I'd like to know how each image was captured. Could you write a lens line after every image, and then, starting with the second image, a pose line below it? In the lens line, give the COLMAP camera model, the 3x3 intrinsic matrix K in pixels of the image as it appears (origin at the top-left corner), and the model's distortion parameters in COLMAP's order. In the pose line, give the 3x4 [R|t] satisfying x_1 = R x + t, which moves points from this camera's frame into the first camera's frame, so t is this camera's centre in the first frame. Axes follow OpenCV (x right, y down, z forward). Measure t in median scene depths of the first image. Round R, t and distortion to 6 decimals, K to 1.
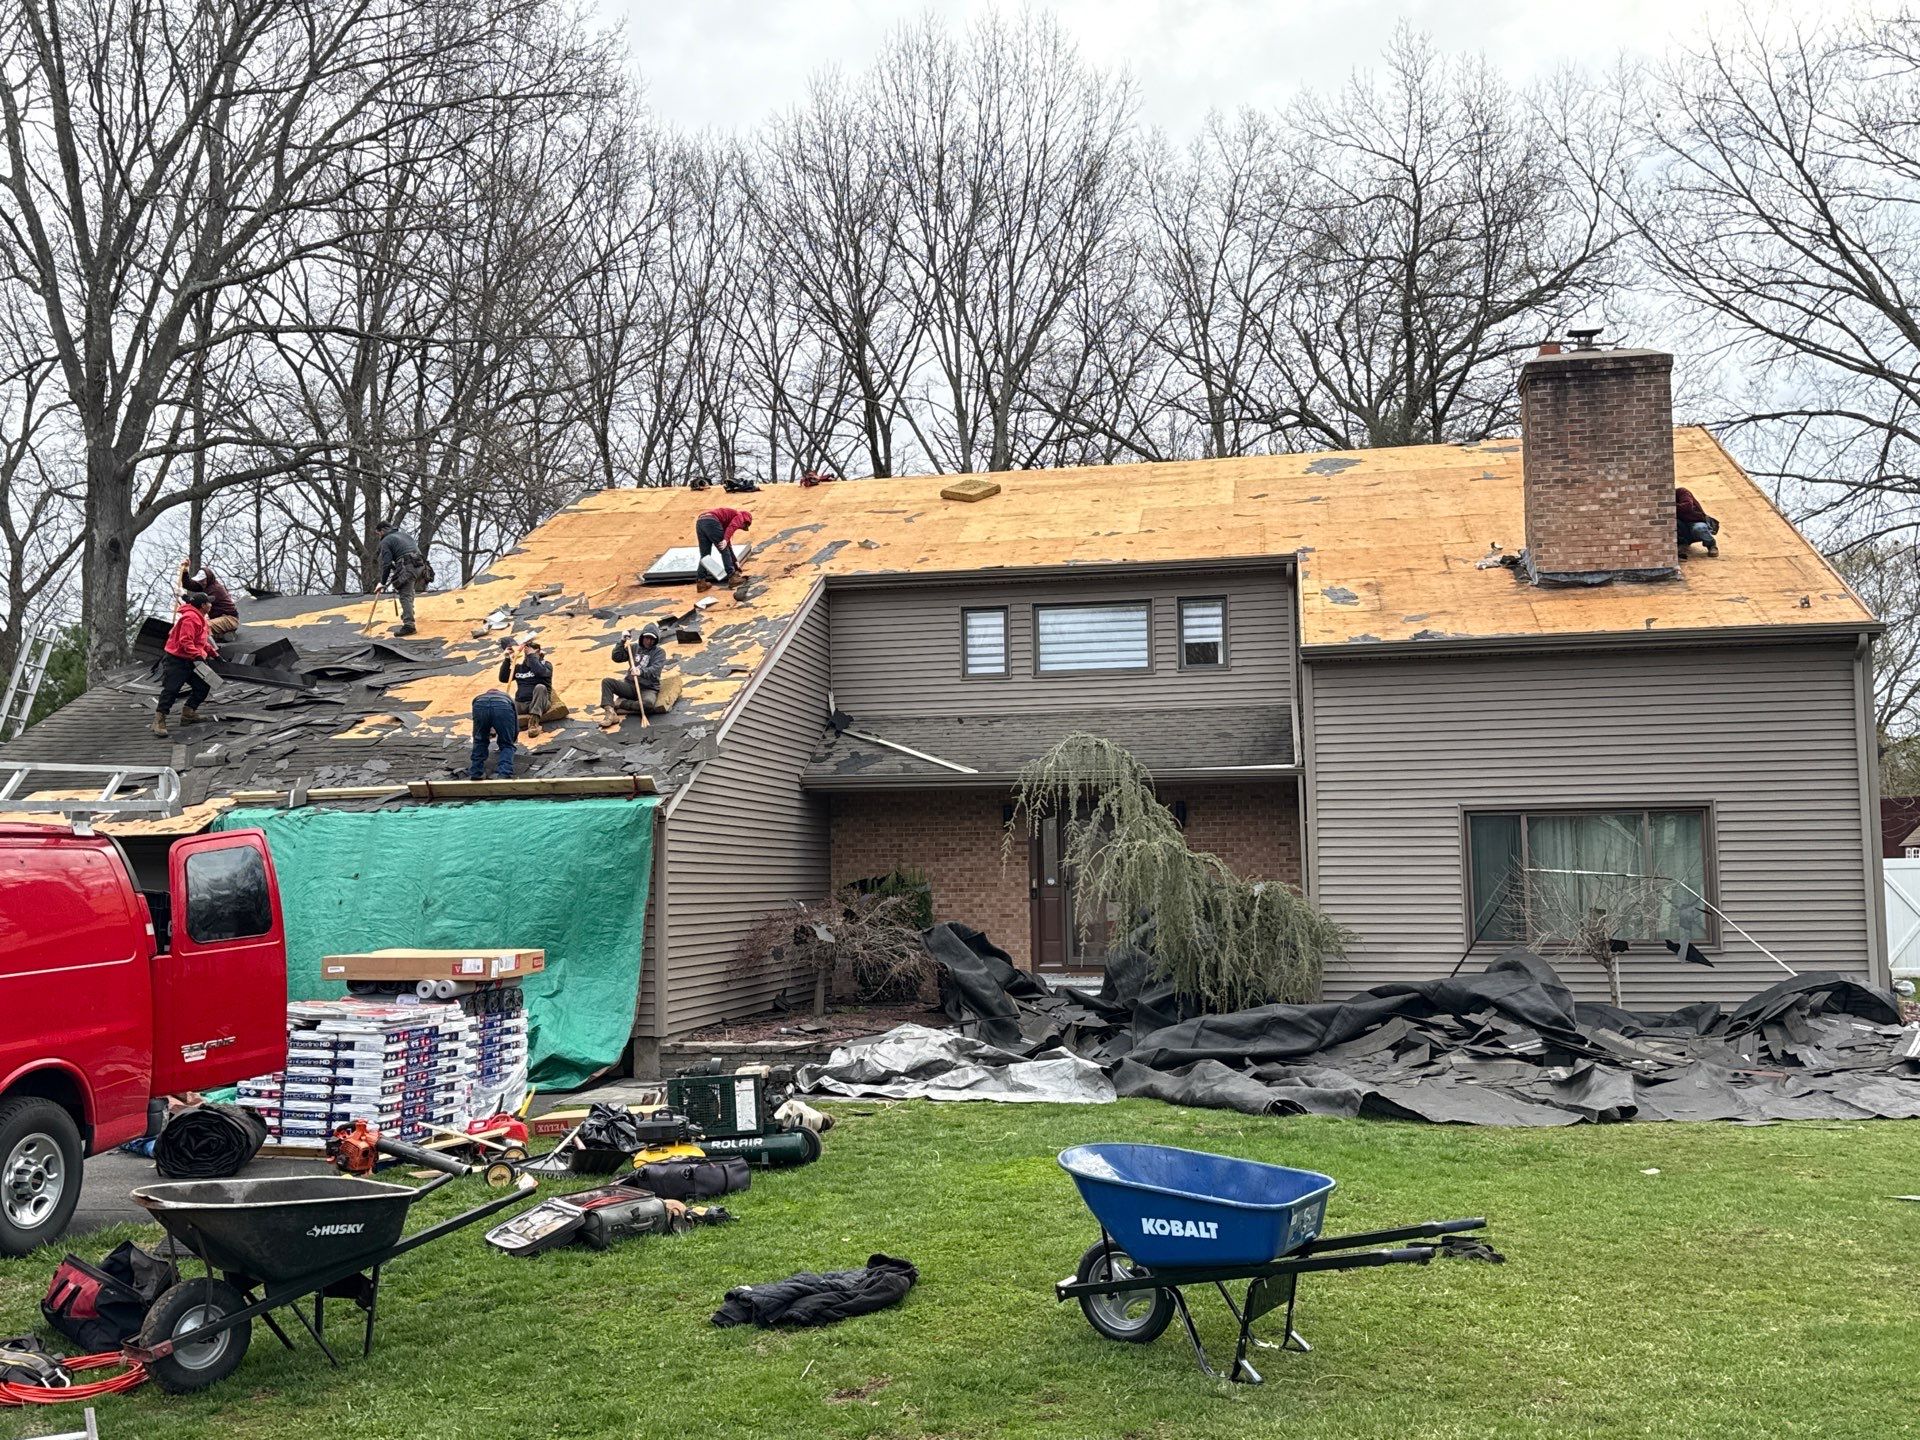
lens RADIAL K [[1891.3, 0, 946.6], [0, 1891.3, 726.8], [0, 0, 1]] dist [0.185317, -0.408500]
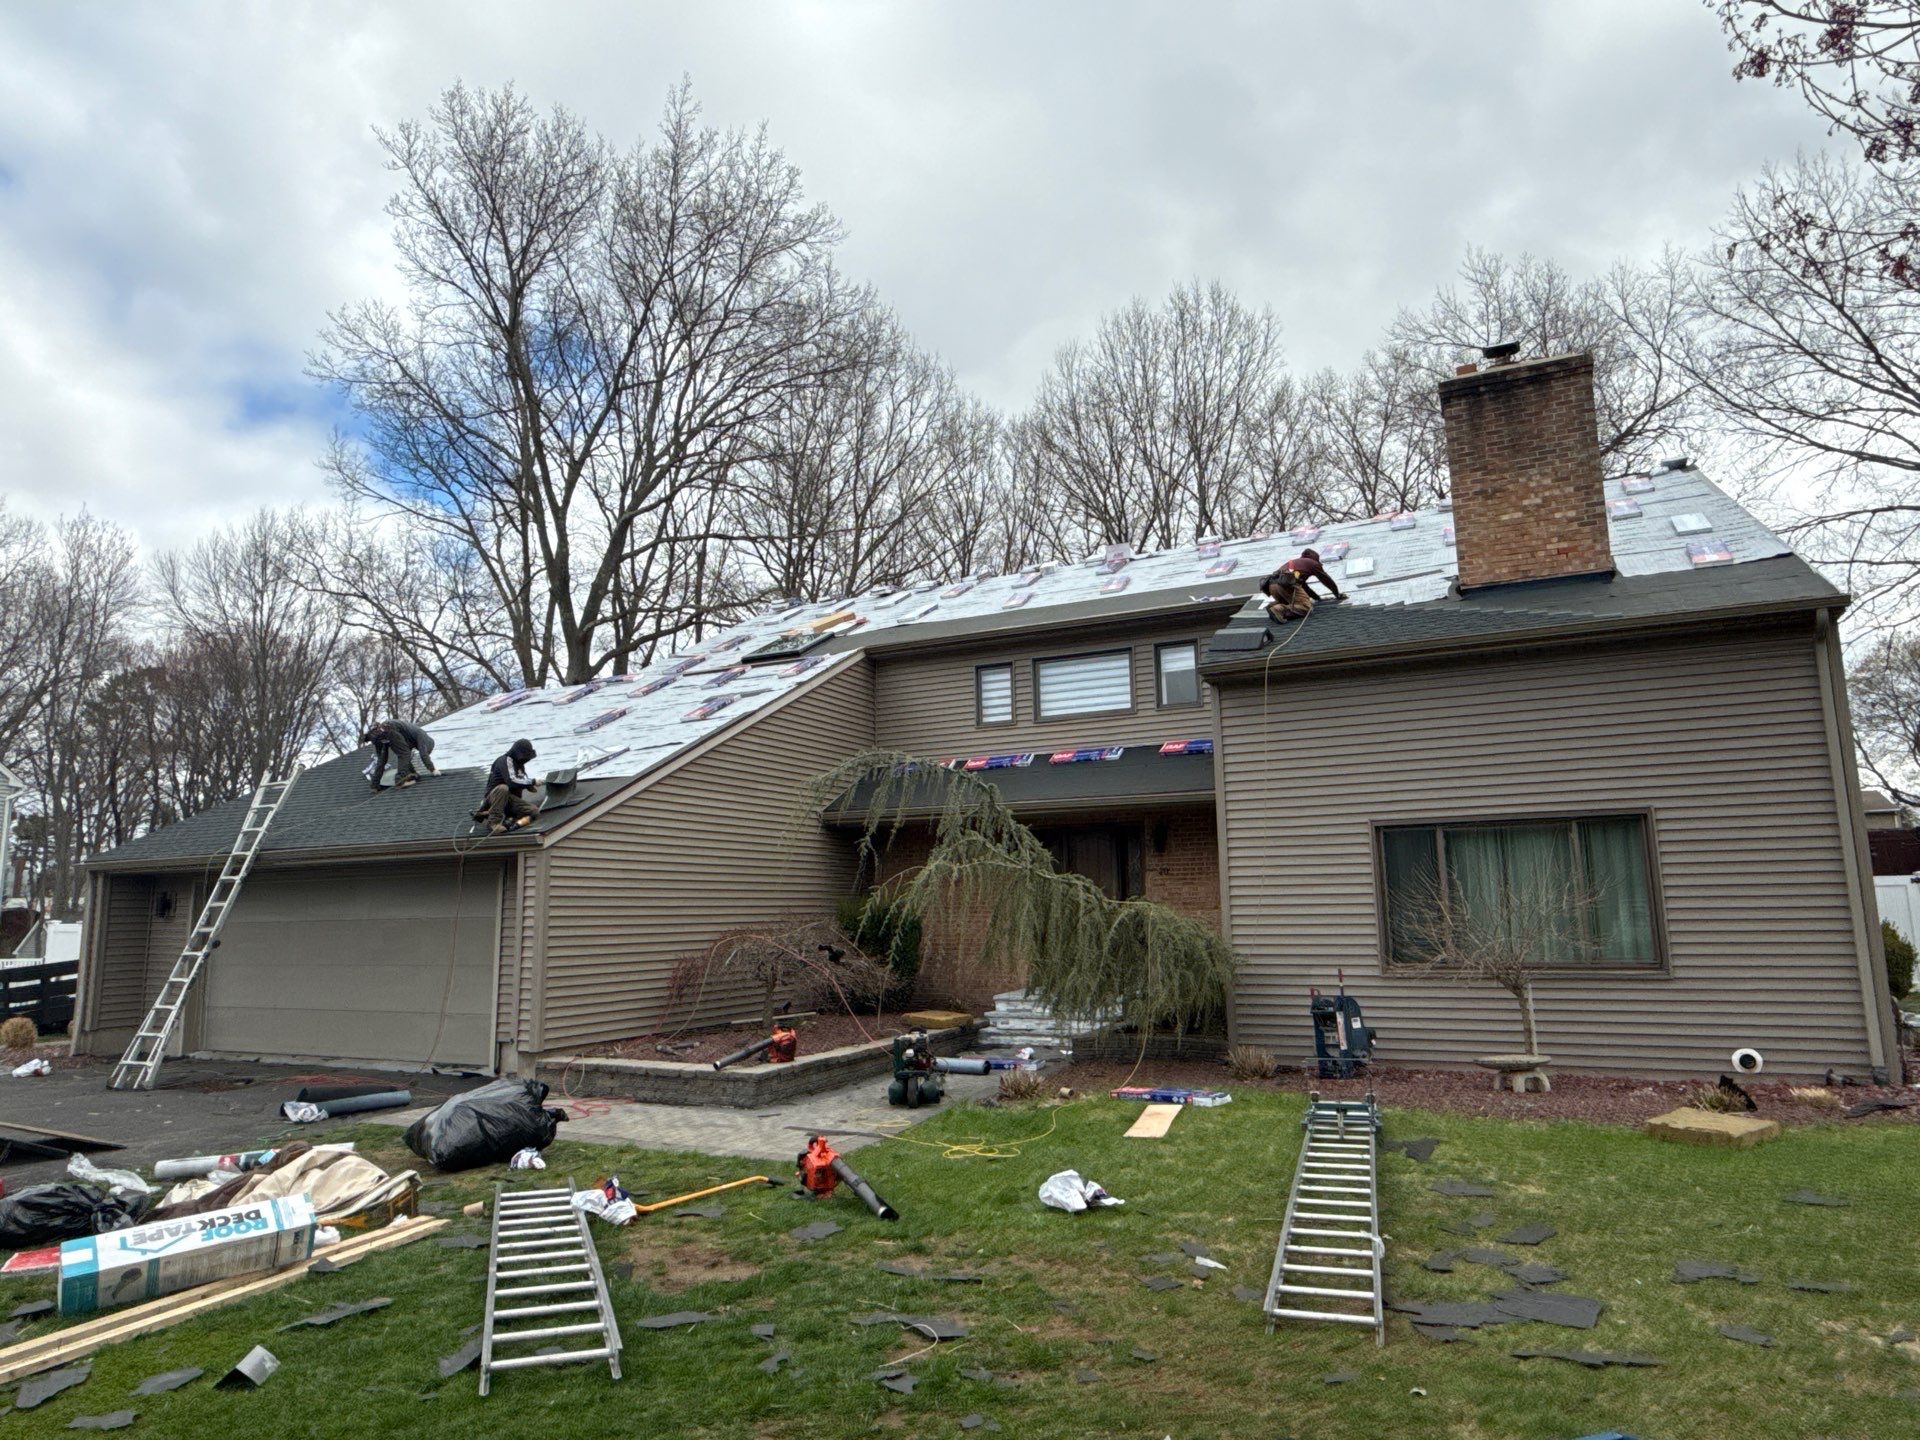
lens RADIAL K [[1171.4, 0, 961.0], [0, 1171.4, 718.7], [0, 0, 1]] dist [0.002477, 0.000436]
pose [[0.961757, -0.046616, -0.269910, 0.215450], [0.026202, 0.996550, -0.078749, 0.028619], [0.272650, 0.068665, 0.959660, 0.347699]]
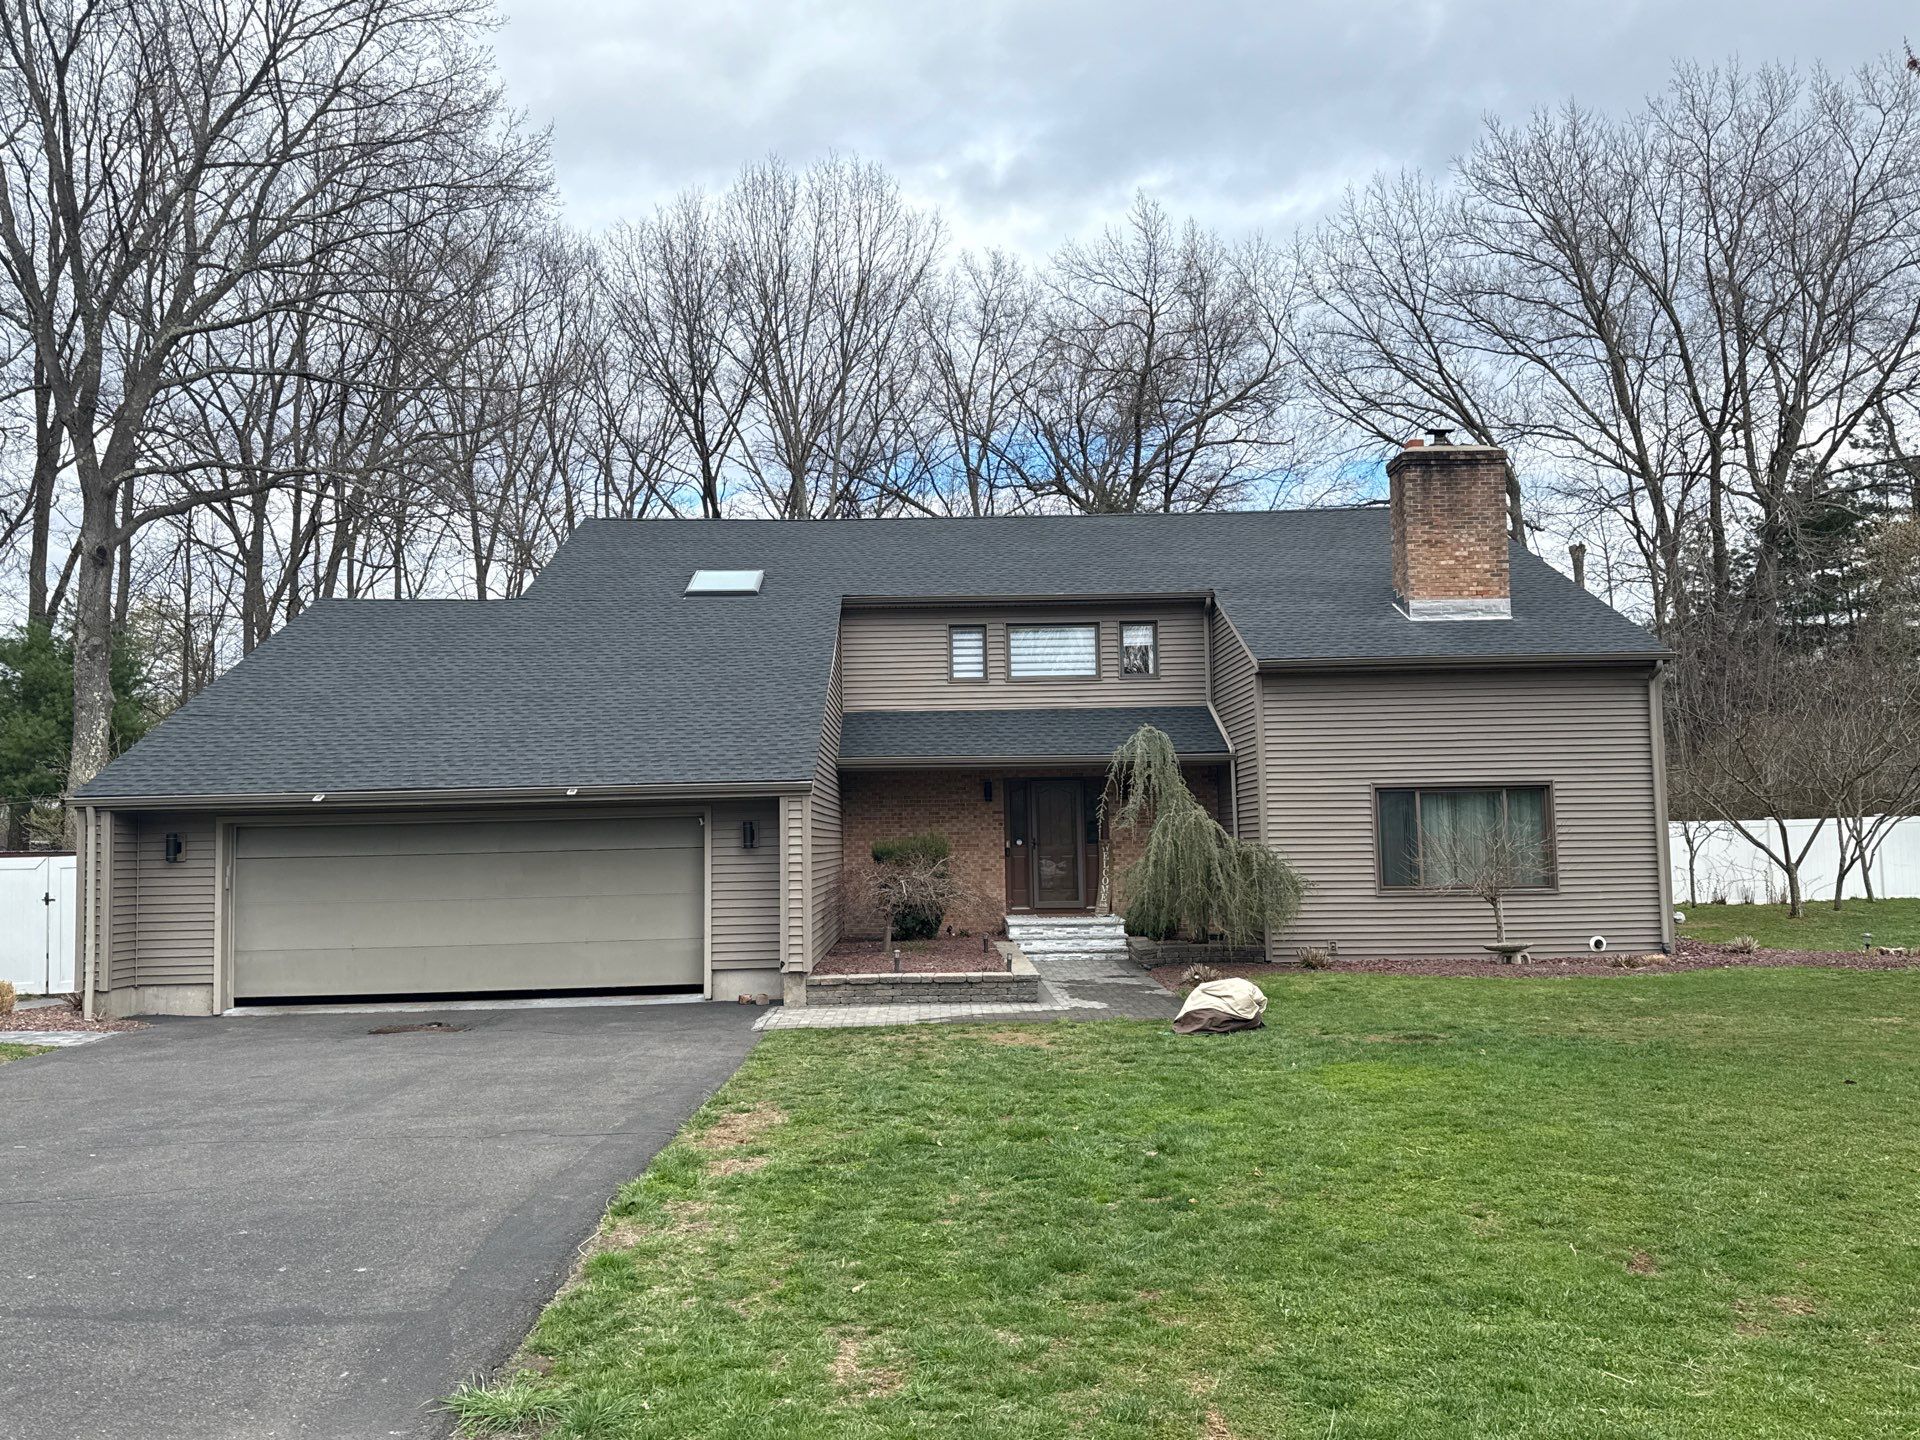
lens RADIAL K [[1471.0, 0, 957.1], [0, 1471.0, 735.6], [0, 0, 1]] dist [0.111716, -0.158936]
pose [[0.980367, 0.010539, 0.196901, -0.199431], [-0.012213, 0.999899, 0.007287, 0.003461], [-0.196805, -0.009549, 0.980396, 0.049051]]
